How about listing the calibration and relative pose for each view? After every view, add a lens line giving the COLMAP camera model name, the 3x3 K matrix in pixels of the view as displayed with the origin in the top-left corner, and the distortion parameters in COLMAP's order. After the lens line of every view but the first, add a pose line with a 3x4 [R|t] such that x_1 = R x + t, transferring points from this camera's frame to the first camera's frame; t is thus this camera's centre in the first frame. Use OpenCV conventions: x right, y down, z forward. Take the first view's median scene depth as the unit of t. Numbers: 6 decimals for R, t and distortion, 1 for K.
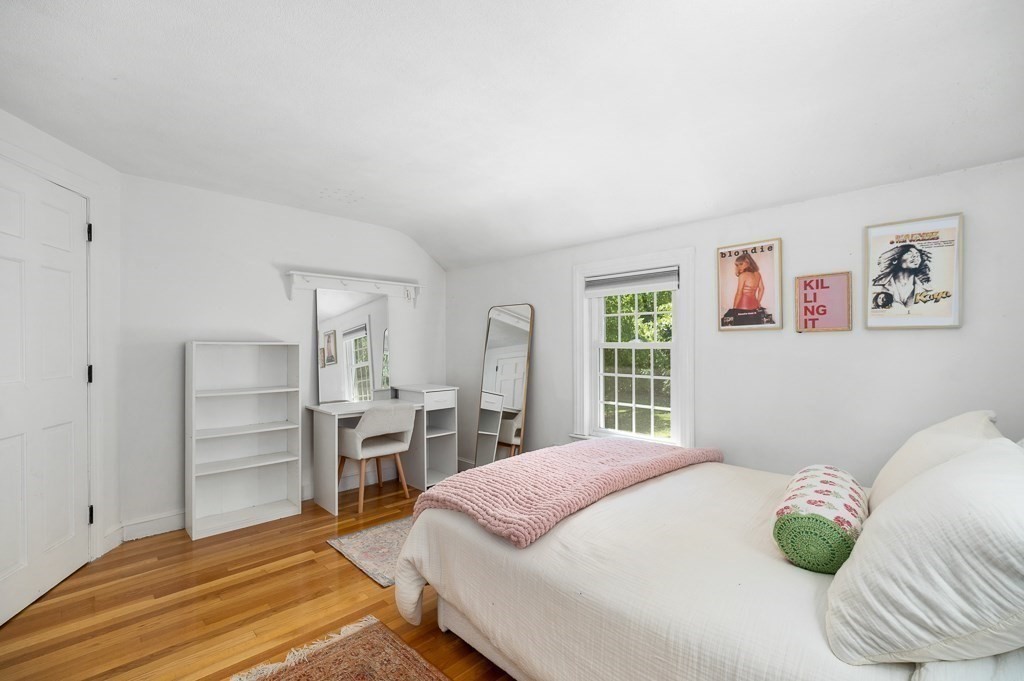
lens RADIAL K [[449.0, 0, 513.6], [0, 449.0, 342.4], [0, 0, 1]] dist [-0.000456, -0.000997]
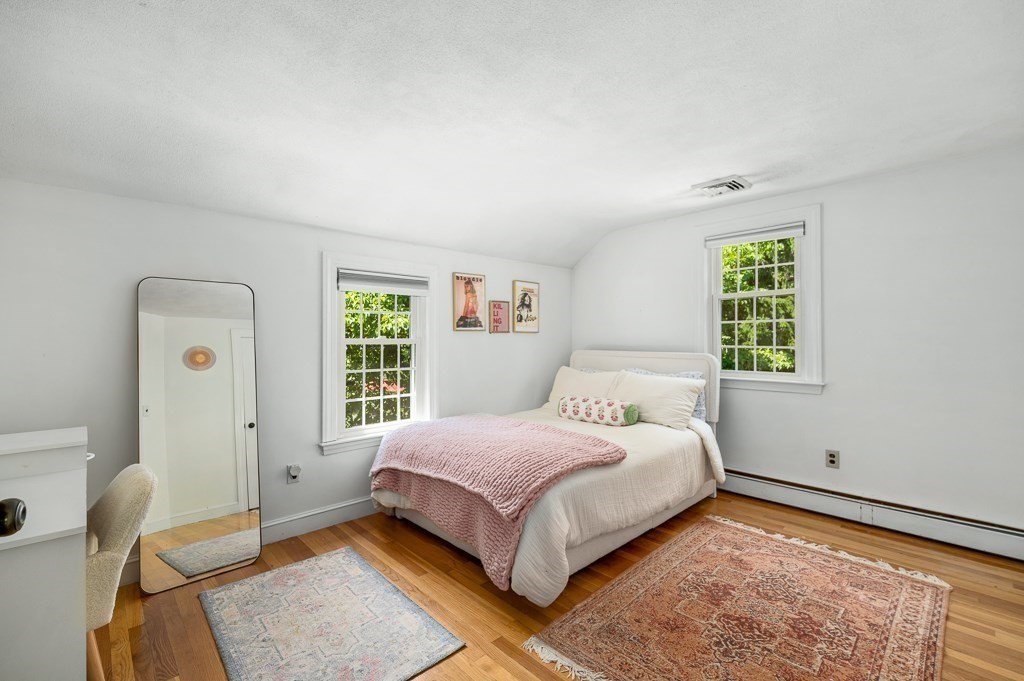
lens RADIAL K [[449.0, 0, 513.6], [0, 449.0, 340.9], [0, 0, 1]] dist [-0.000456, -0.000997]
pose [[0.018263, 0.006065, 0.999815, -1.017435], [0.005649, 0.999965, -0.006169, 0.017147], [-0.999817, 0.005760, 0.018228, 0.845528]]
